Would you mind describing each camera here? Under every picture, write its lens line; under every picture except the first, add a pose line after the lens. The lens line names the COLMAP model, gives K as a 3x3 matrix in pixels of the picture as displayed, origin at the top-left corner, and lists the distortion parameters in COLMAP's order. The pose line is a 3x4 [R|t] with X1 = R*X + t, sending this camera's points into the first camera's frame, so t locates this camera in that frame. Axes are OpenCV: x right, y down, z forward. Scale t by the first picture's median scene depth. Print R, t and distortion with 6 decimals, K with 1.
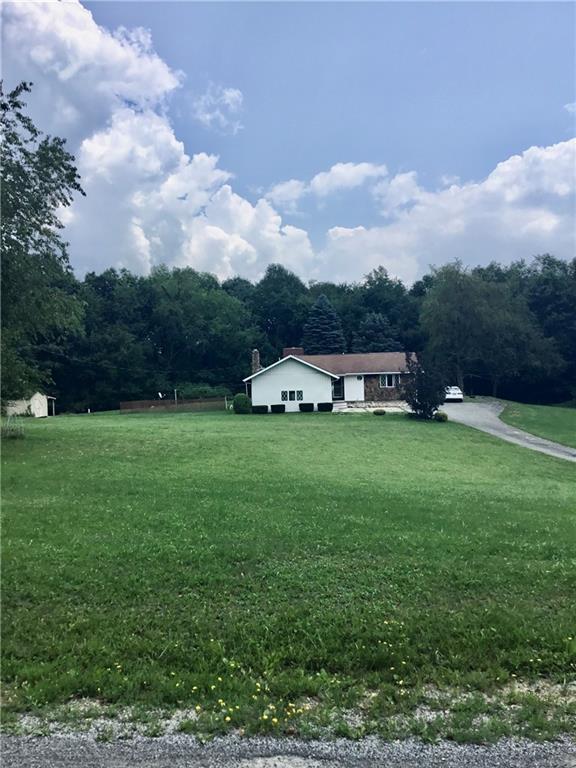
lens RADIAL K [[669.7, 0, 275.4], [0, 669.7, 387.7], [0, 0, 1]] dist [0.114100, -0.306819]
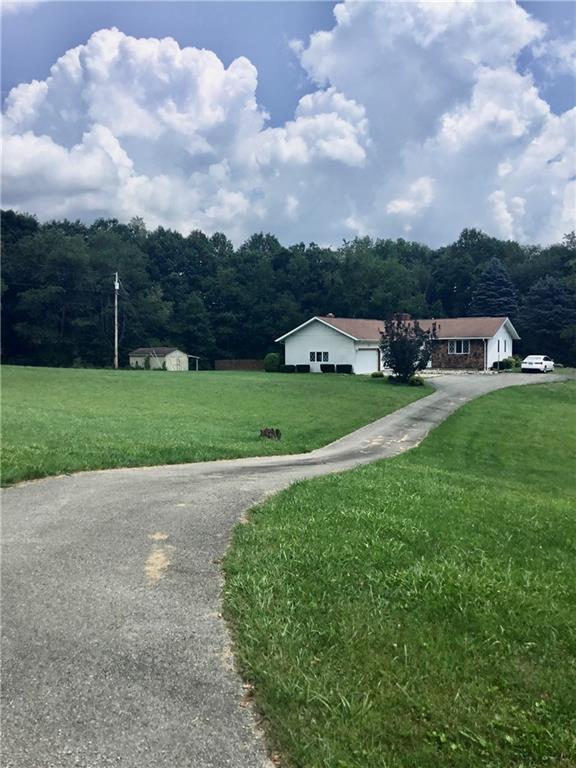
lens RADIAL K [[689.4, 0, 288.0], [0, 689.4, 384.0], [0, 0, 1]] dist [0.039435, -0.107309]
pose [[0.863123, 0.048870, -0.502623, 0.453613], [-0.036110, 0.998731, 0.035097, 0.016041], [0.503701, -0.012143, 0.863793, 0.042966]]
